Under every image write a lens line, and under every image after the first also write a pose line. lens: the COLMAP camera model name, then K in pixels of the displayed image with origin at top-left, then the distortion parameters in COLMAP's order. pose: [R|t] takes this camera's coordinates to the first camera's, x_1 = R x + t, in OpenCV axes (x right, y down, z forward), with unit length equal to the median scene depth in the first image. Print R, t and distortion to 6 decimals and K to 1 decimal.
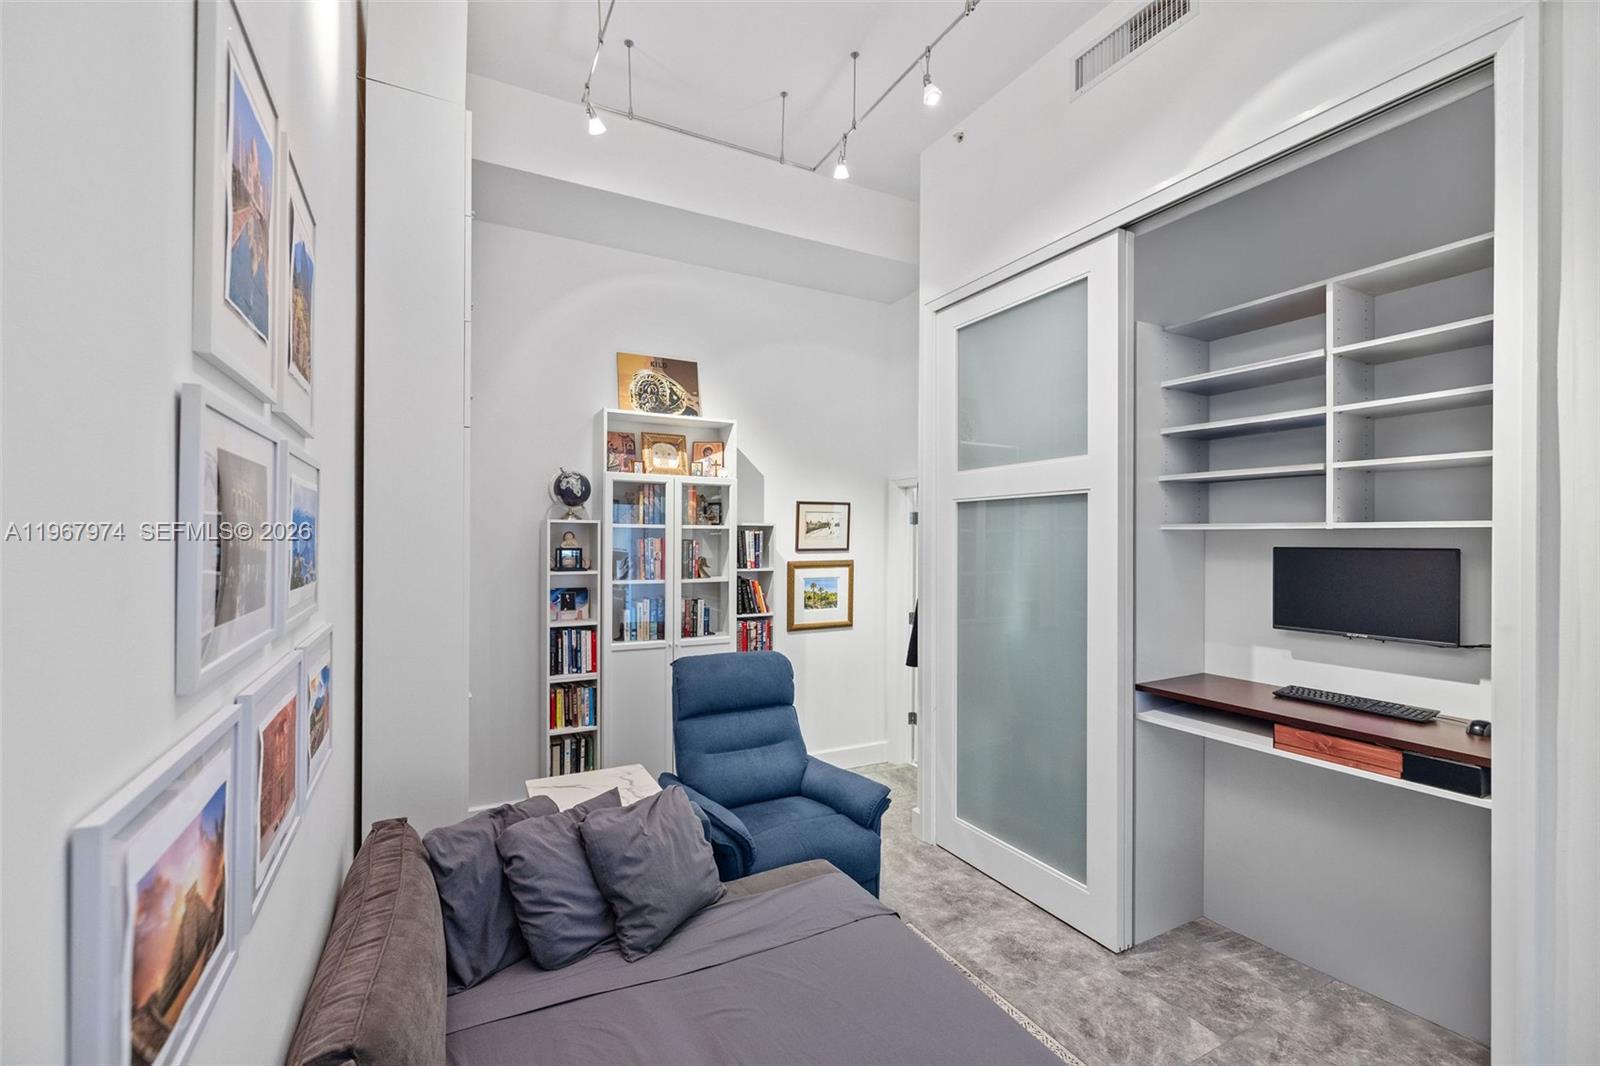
lens RADIAL K [[658.4, 0, 921.5], [0, 658.4, 574.7], [0, 0, 1]] dist [-0.000535, -0.000116]
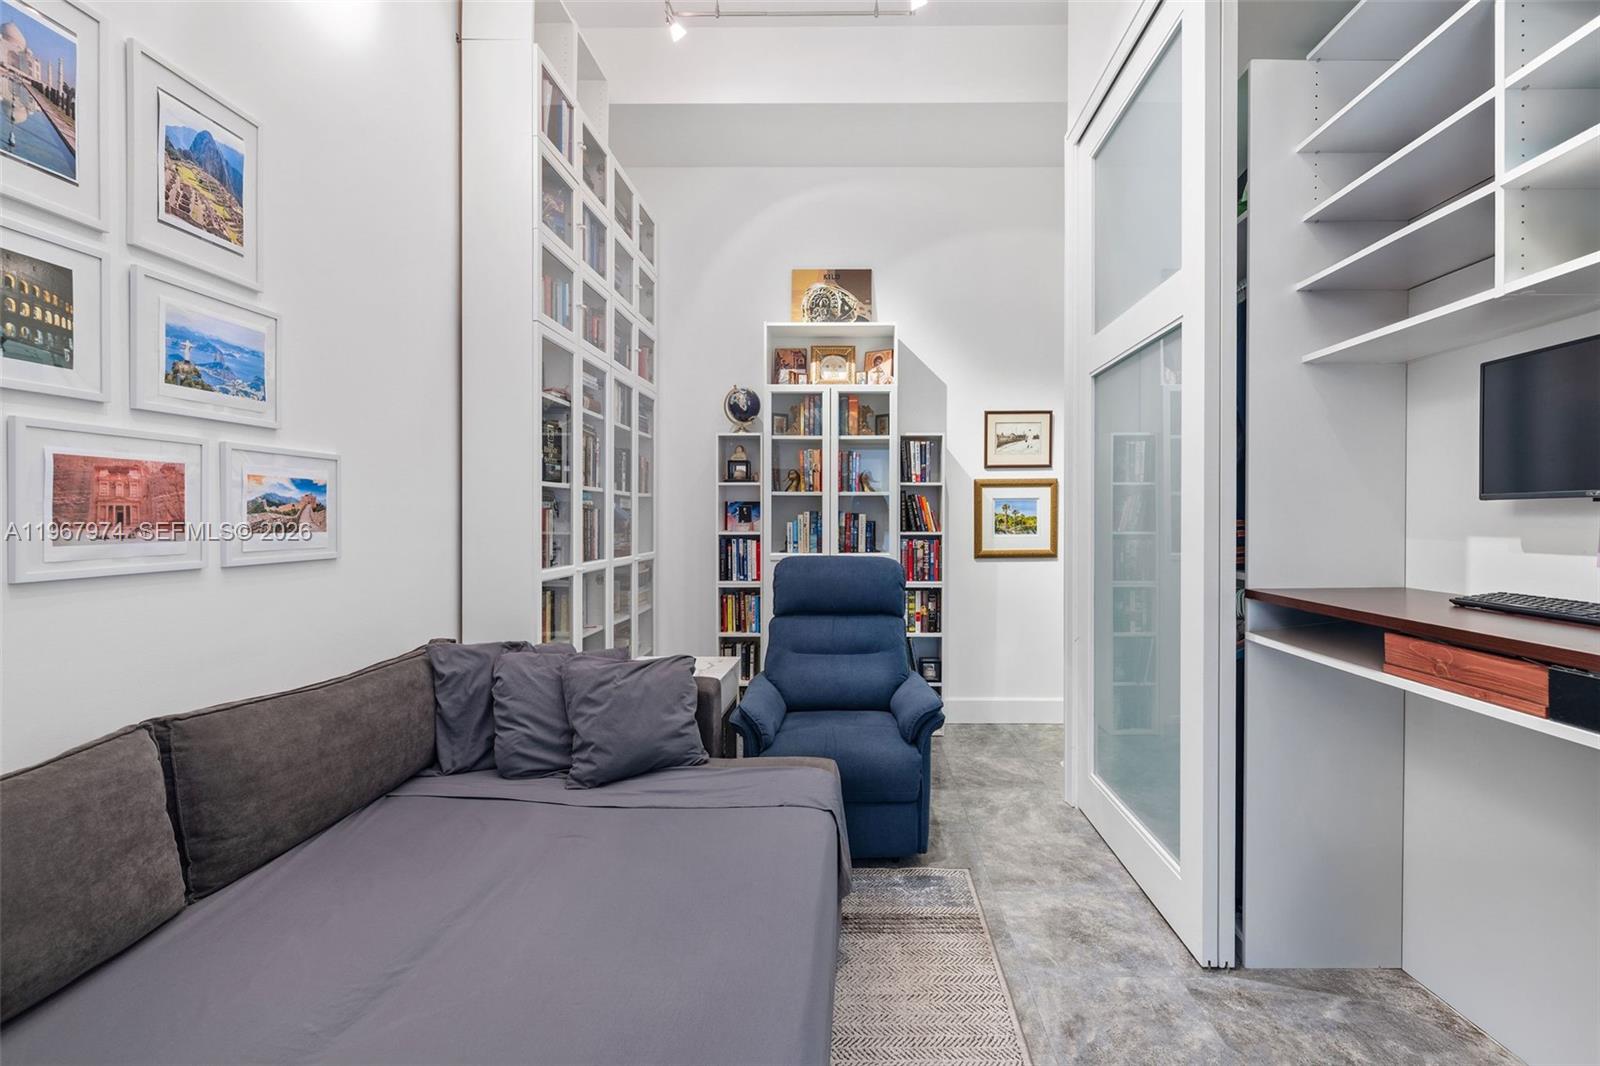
lens RADIAL K [[727.5, 0, 829.2], [0, 727.5, 521.7], [0, 0, 1]] dist [-0.001002, -0.000633]
pose [[0.869933, 0.010984, -0.493047, 0.155185], [-0.009425, 0.999940, 0.005646, 0.046323], [0.493080, -0.000265, 0.869984, 0.059617]]
